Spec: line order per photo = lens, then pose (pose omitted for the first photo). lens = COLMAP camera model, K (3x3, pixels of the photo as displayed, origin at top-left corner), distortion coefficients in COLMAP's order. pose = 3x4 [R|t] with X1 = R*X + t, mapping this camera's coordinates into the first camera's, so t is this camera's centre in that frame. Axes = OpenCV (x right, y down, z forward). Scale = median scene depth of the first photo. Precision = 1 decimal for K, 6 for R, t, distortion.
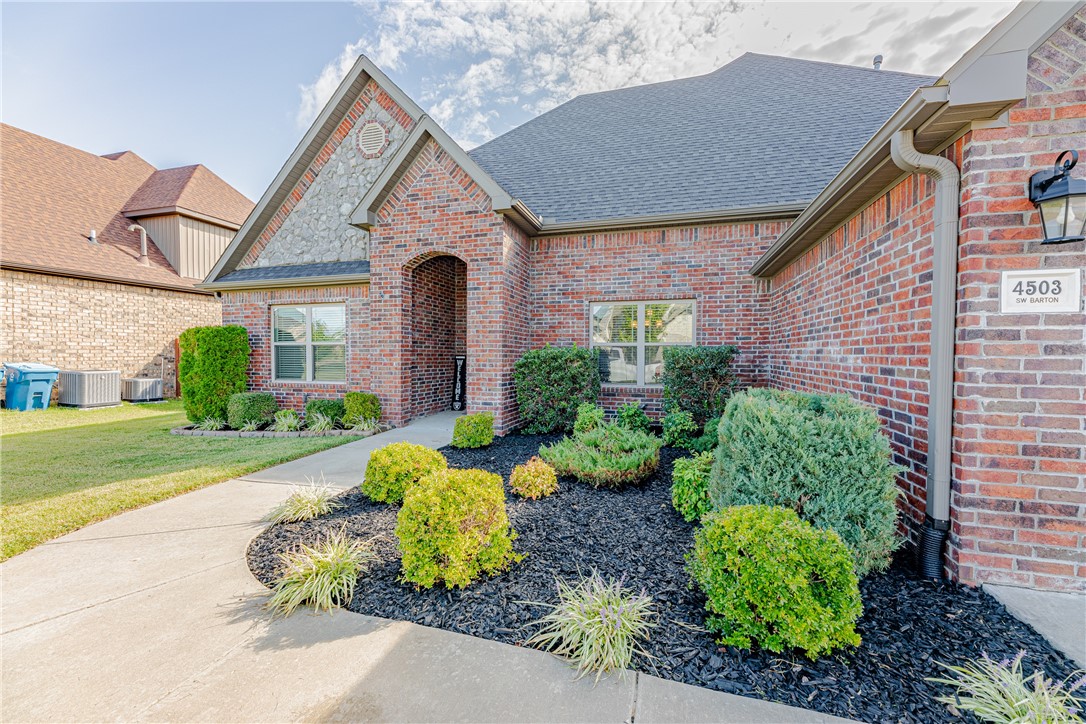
lens RADIAL K [[437.3, 0, 541.0], [0, 437.3, 359.7], [0, 0, 1]] dist [0.000812, 0.000208]
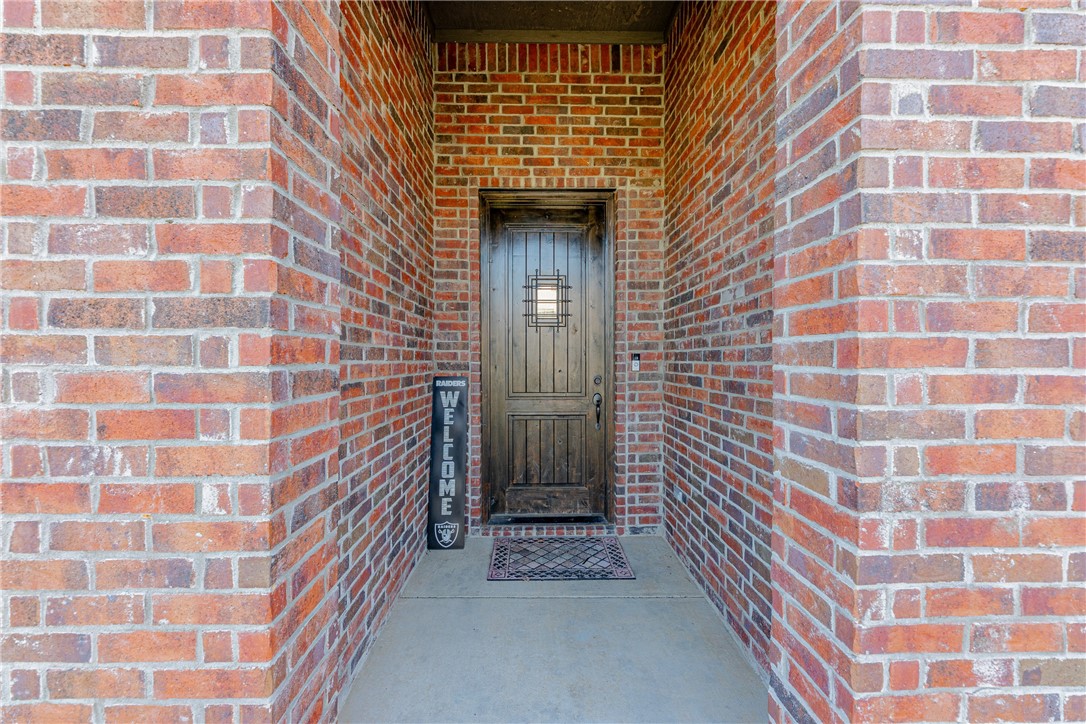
lens RADIAL K [[437.3, 0, 545.4], [0, 437.3, 360.1], [0, 0, 1]] dist [0.000812, 0.000208]
pose [[0.952581, -0.004131, 0.304256, -0.267509], [0.006148, 0.999965, -0.005672, -0.025833], [-0.304222, 0.007274, 0.952573, 0.809676]]
